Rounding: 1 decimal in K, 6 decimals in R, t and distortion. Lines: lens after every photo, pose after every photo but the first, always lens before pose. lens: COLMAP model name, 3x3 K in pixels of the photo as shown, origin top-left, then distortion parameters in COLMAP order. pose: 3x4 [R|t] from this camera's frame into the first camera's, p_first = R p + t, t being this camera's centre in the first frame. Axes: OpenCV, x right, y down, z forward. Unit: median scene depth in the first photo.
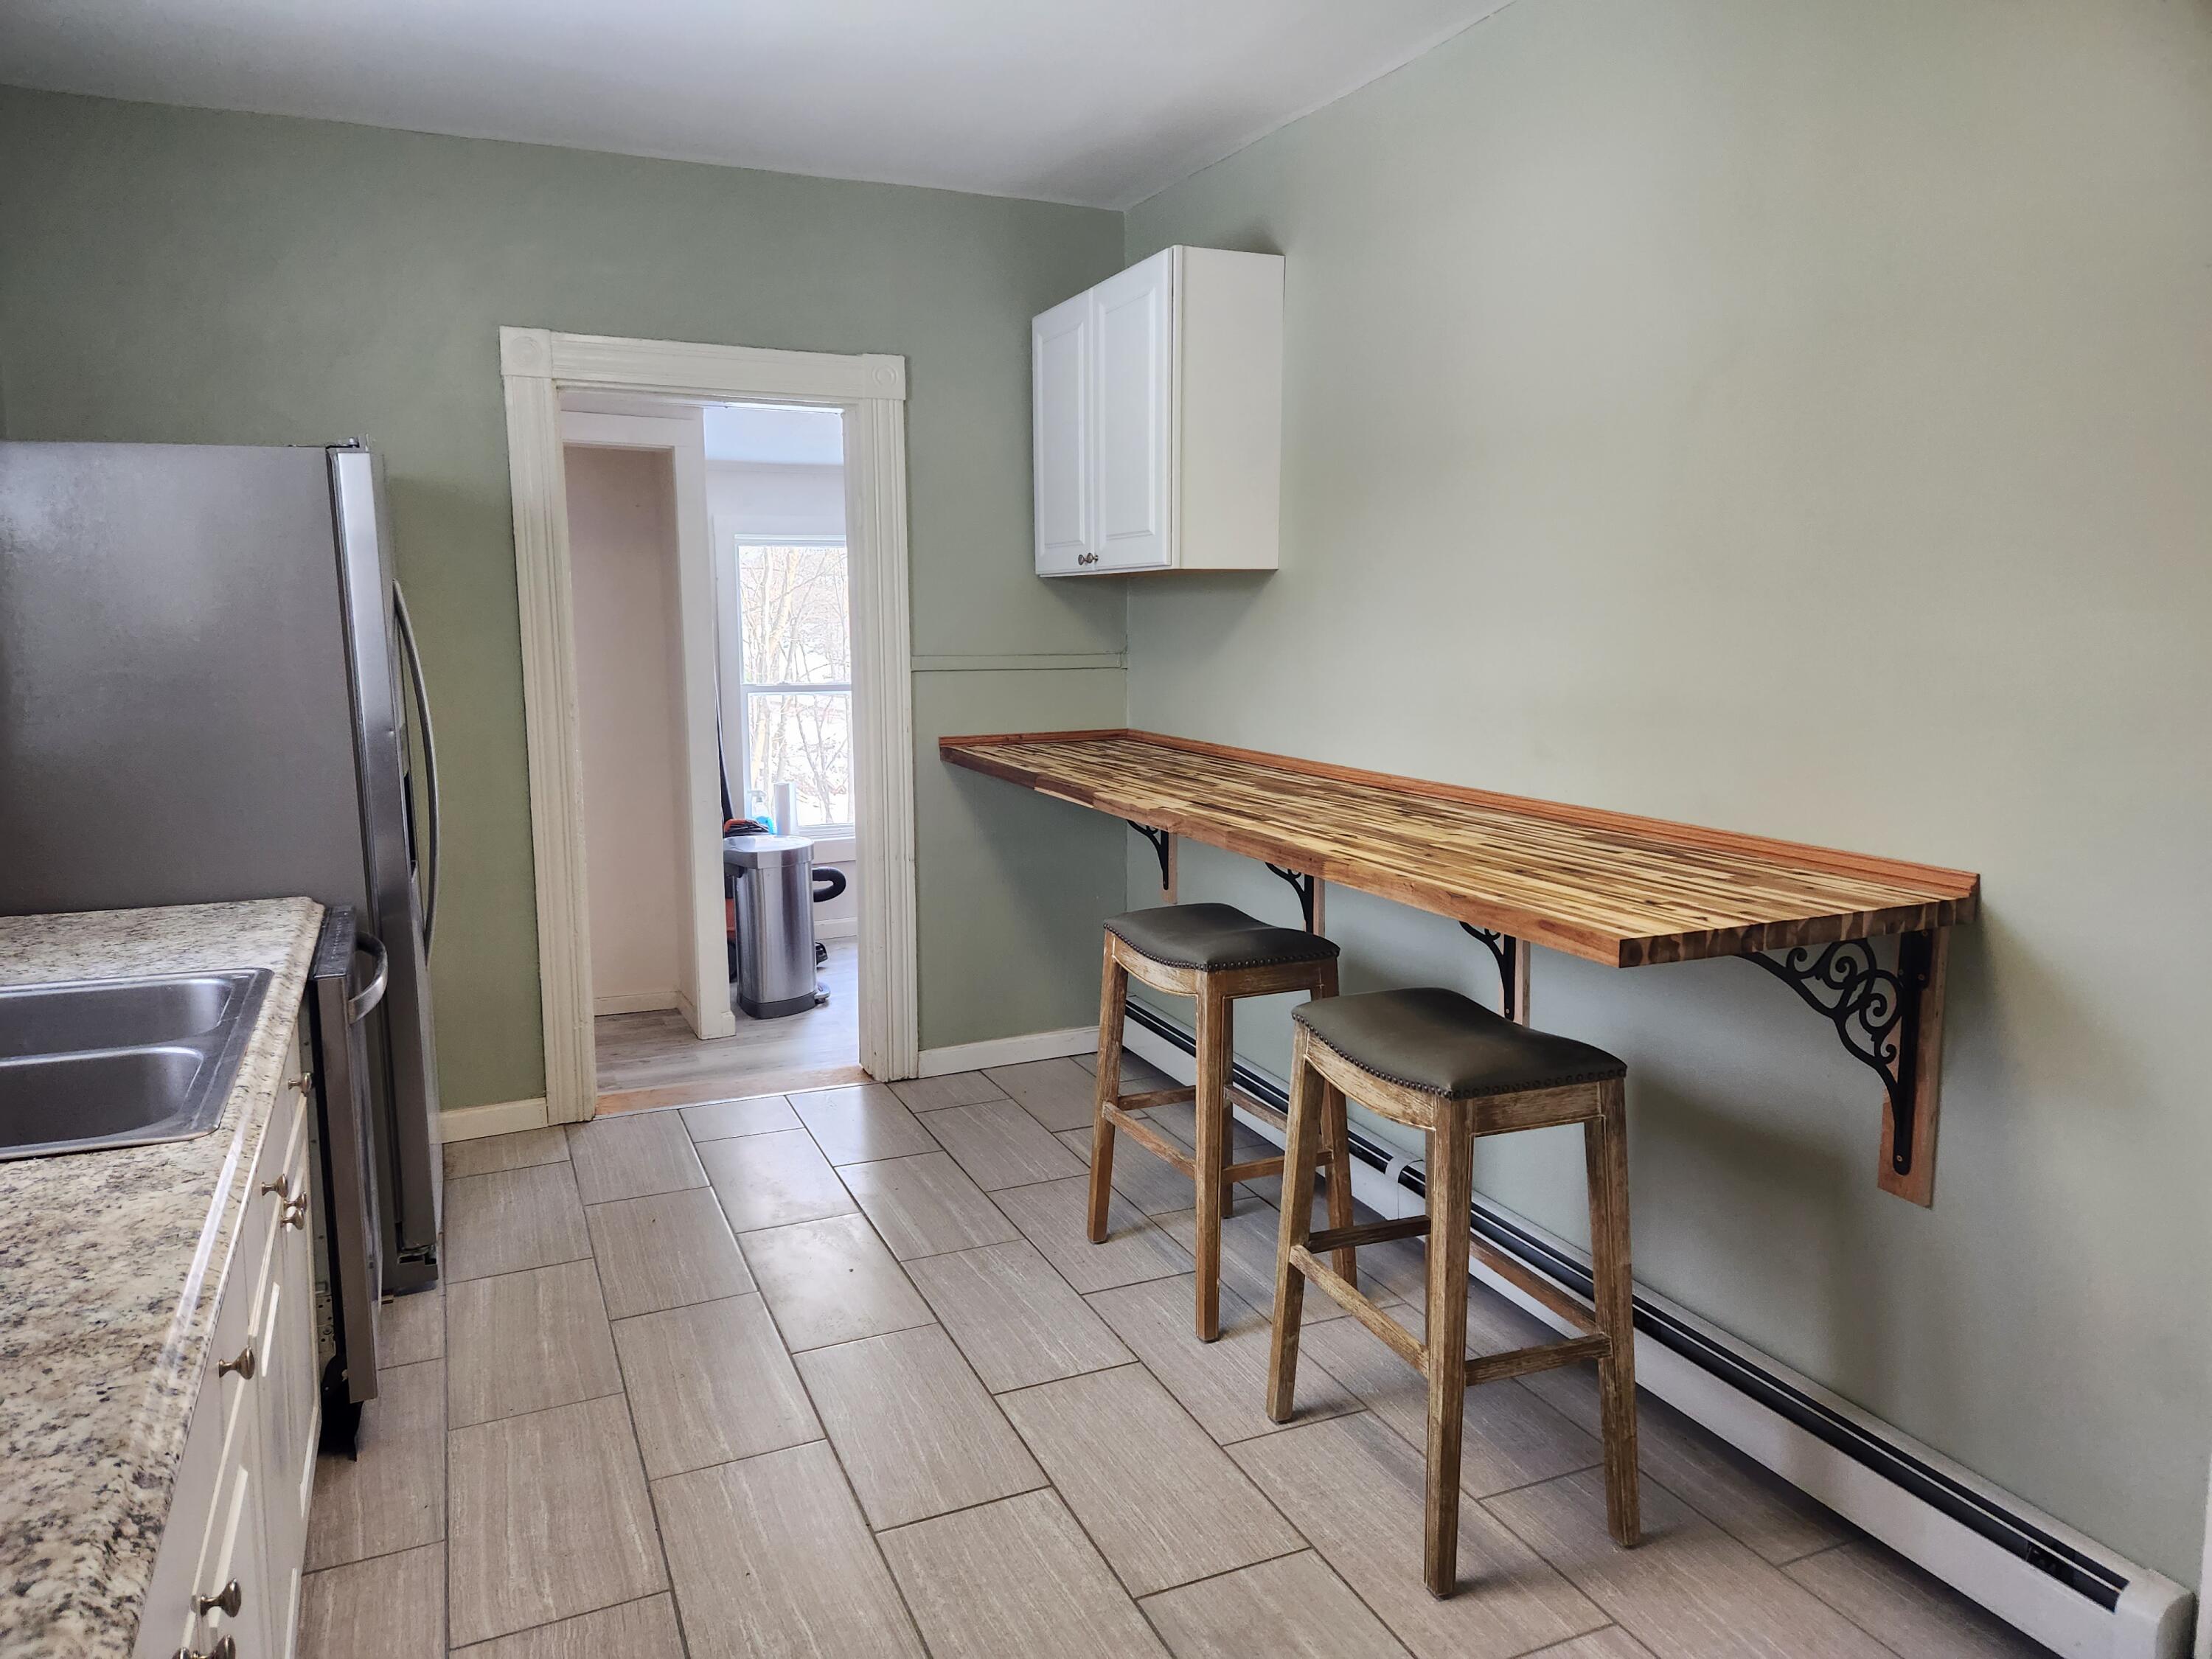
lens RADIAL K [[1503.9, 0, 1096.1], [0, 1503.9, 836.4], [0, 0, 1]] dist [0.081806, -0.080985]
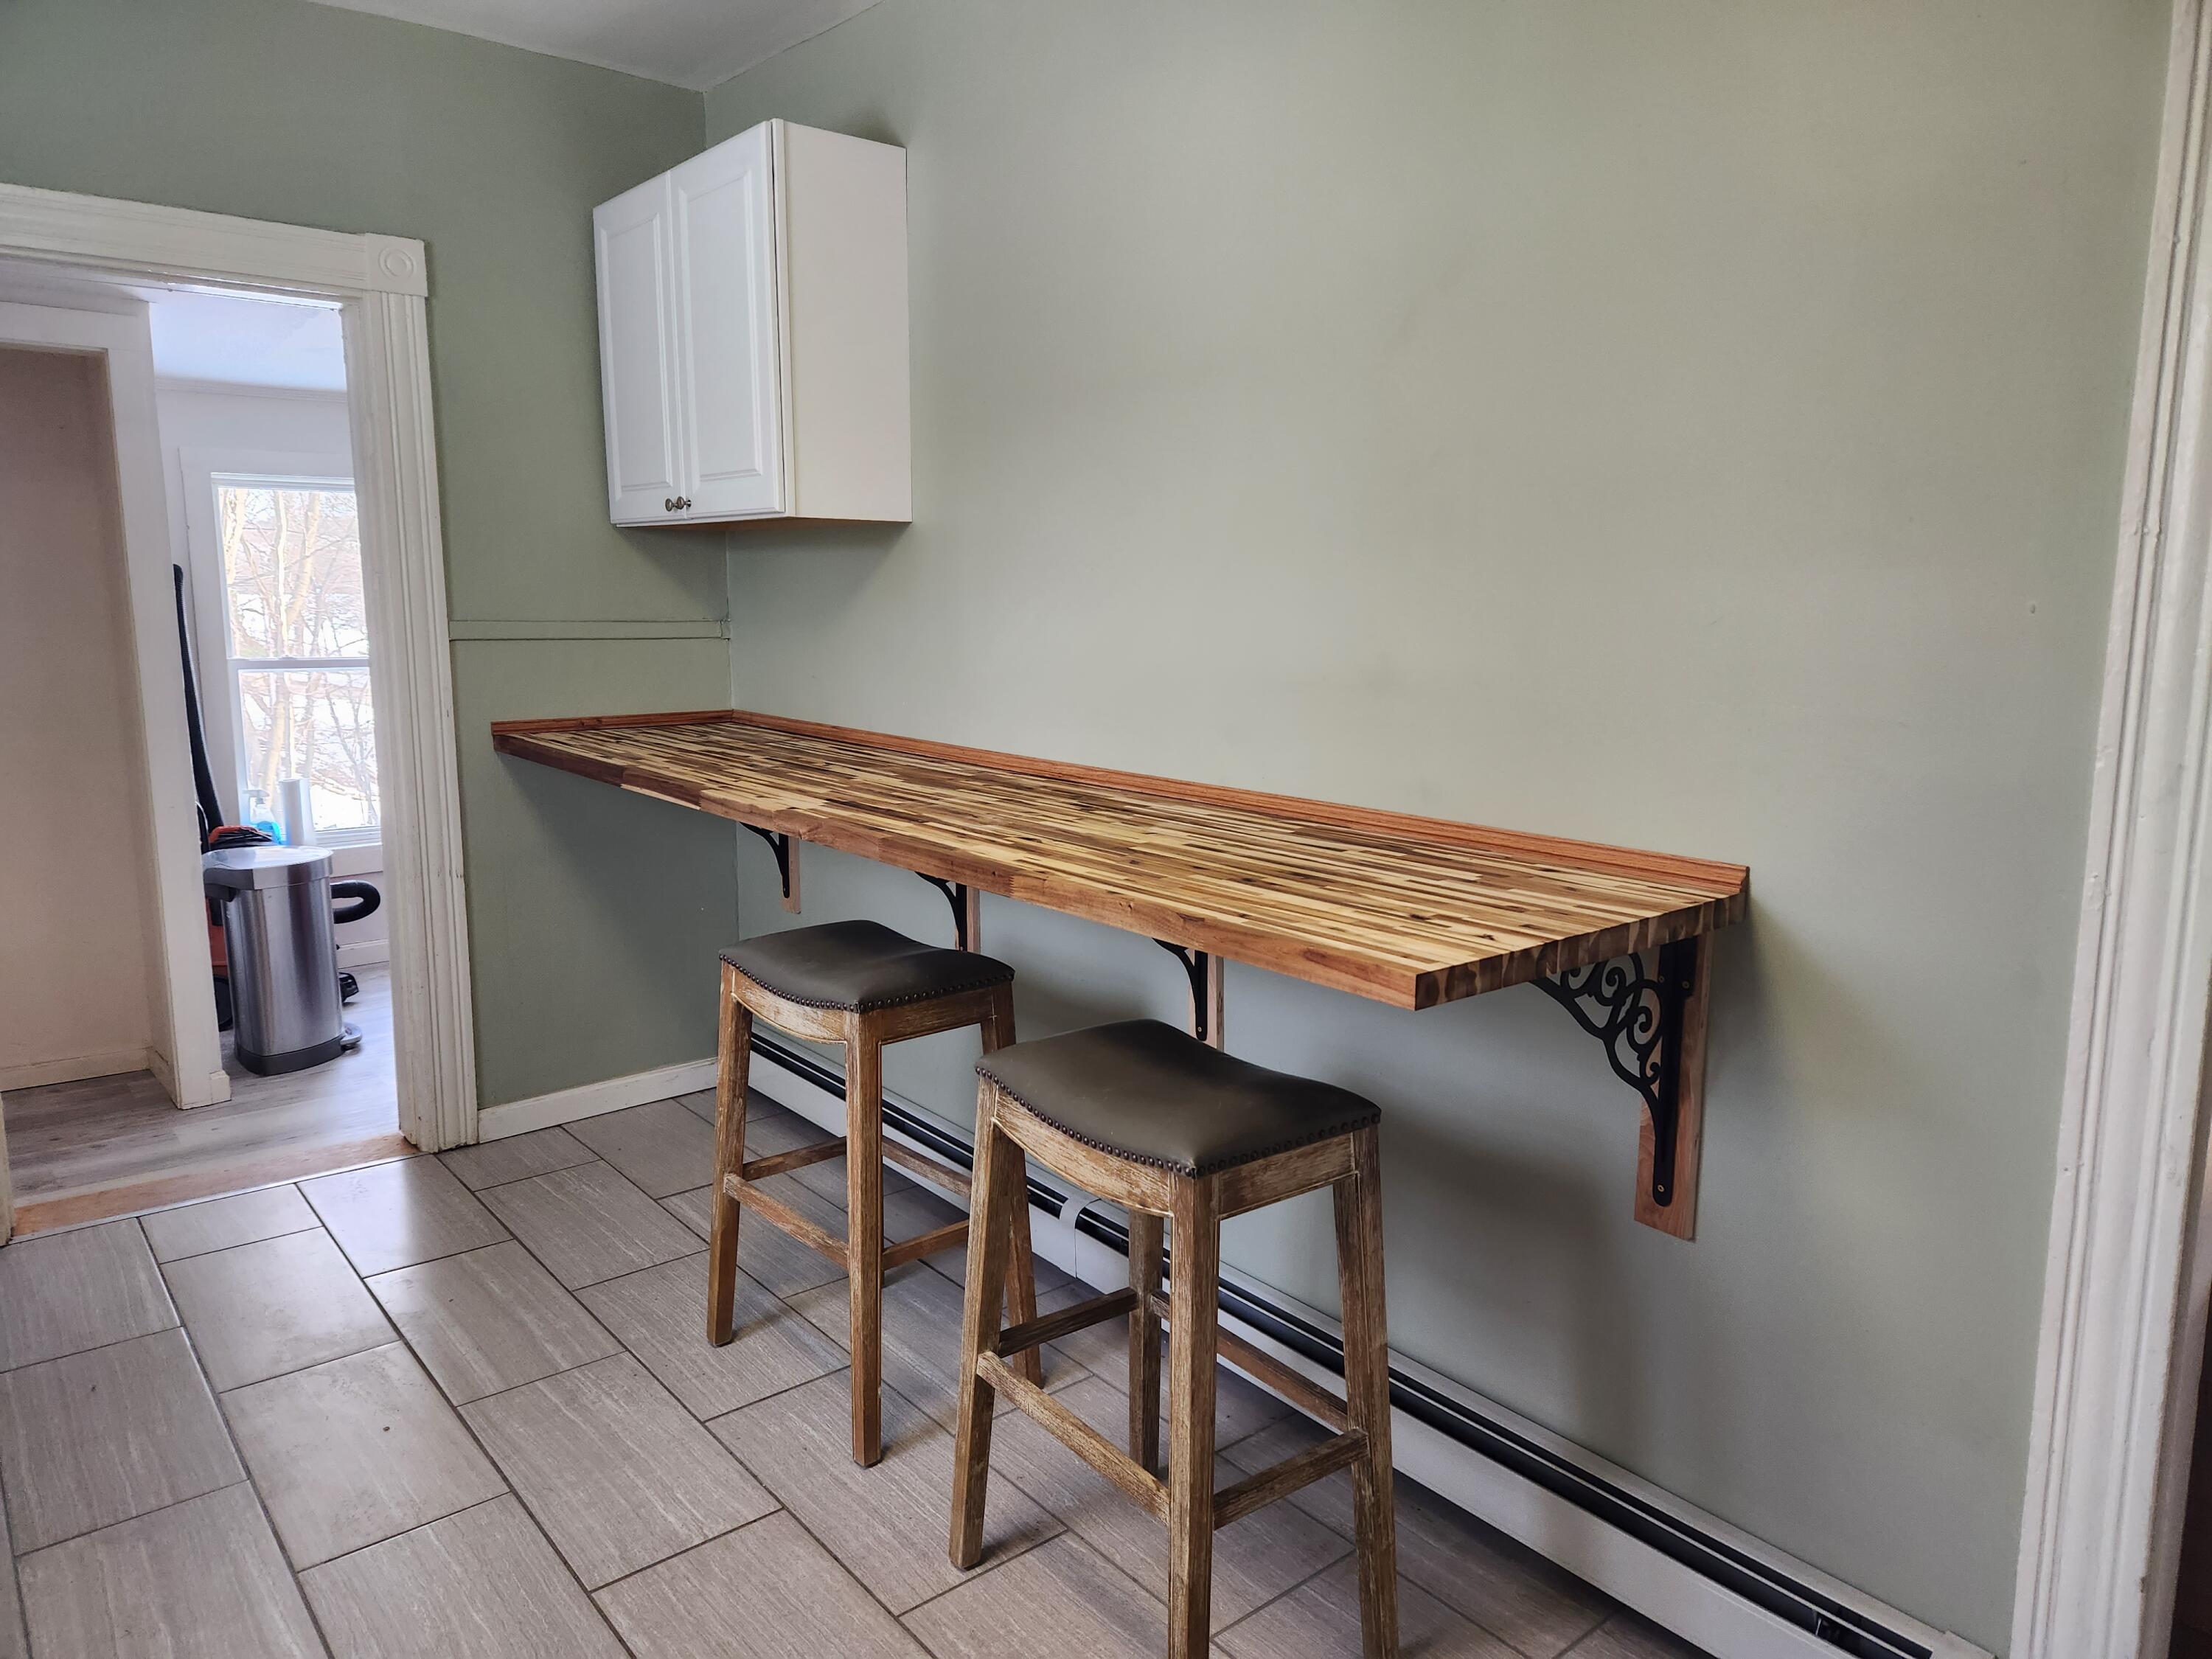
lens RADIAL K [[1503.9, 0, 1096.1], [0, 1503.9, 836.4], [0, 0, 1]] dist [0.081806, -0.080985]
pose [[0.964387, -0.033070, 0.262419, -0.010989], [0.029345, 0.999405, 0.018103, -0.013843], [-0.262861, -0.009758, 0.964784, 0.176787]]
